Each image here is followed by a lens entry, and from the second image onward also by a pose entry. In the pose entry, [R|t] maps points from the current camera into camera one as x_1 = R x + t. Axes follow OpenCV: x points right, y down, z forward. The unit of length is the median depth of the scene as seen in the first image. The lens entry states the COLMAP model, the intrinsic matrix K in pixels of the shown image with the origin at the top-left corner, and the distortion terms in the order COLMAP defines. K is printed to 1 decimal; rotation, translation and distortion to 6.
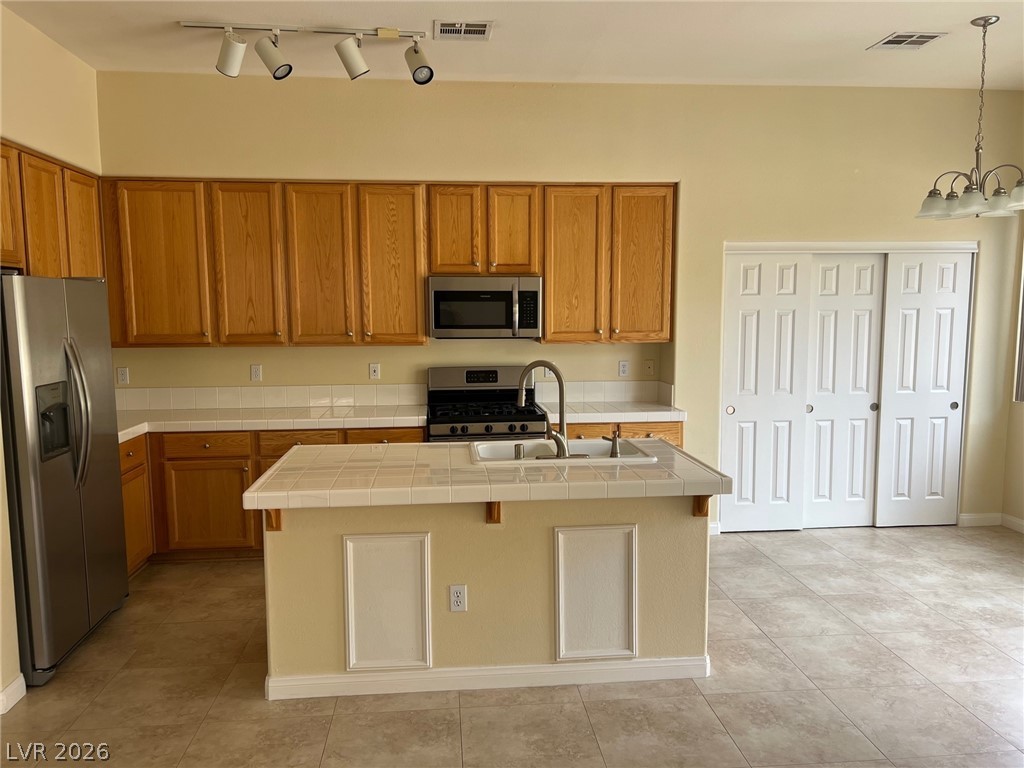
lens RADIAL K [[770.2, 0, 510.0], [0, 770.2, 389.0], [0, 0, 1]] dist [0.067780, -0.070838]
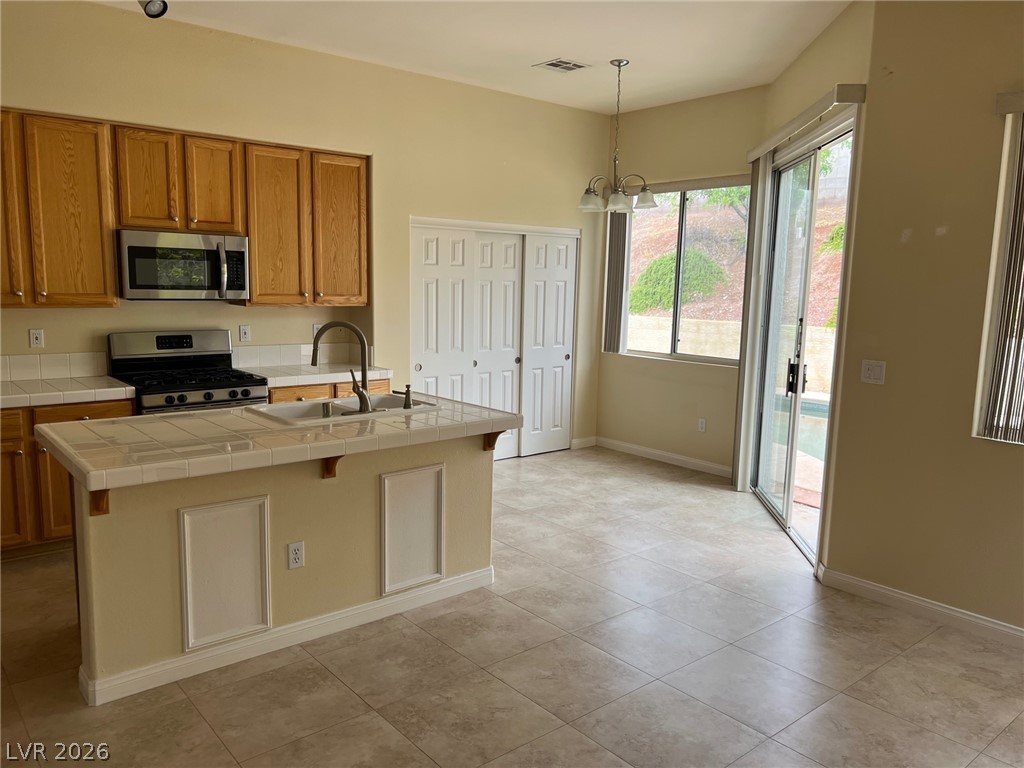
lens RADIAL K [[770.2, 0, 504.7], [0, 770.2, 386.6], [0, 0, 1]] dist [0.067780, -0.070838]
pose [[0.825370, -0.055297, 0.561878, -0.263545], [0.034219, 0.998262, 0.047978, 0.006581], [-0.563554, -0.020373, 0.825828, 0.006330]]
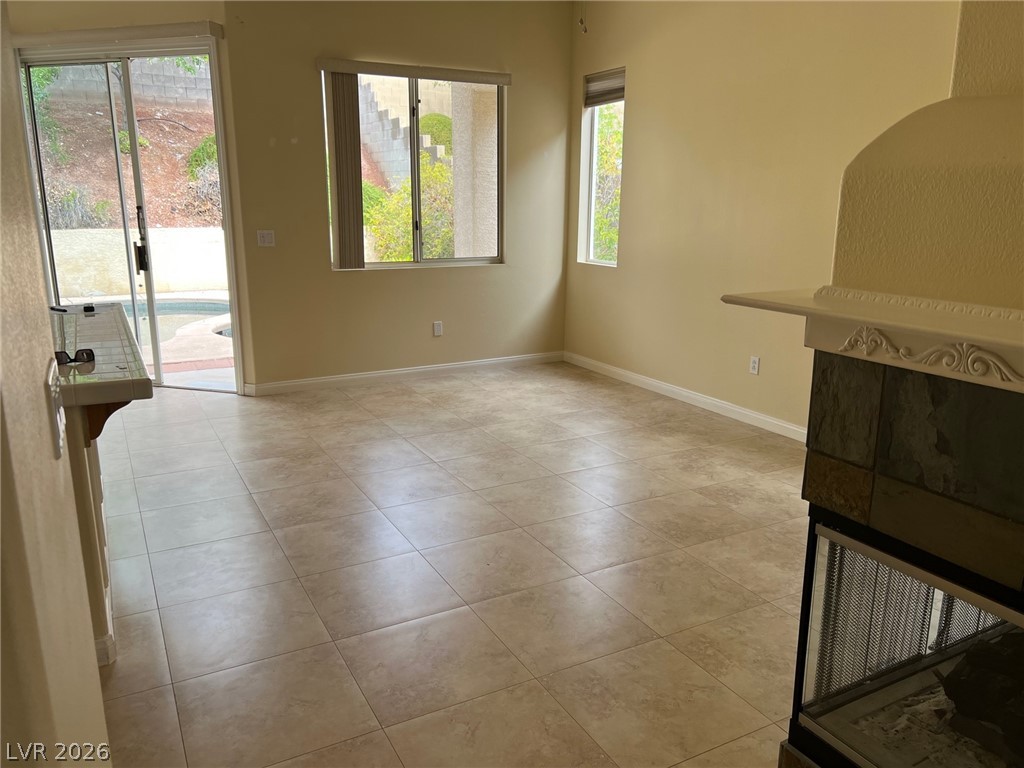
lens RADIAL K [[770.2, 0, 517.0], [0, 770.2, 383.1], [0, 0, 1]] dist [0.067780, -0.070838]
pose [[-0.384091, -0.213030, 0.898383, -0.720324], [0.099895, 0.957718, 0.269808, -0.024987], [-0.917875, 0.193374, -0.346570, 0.544647]]
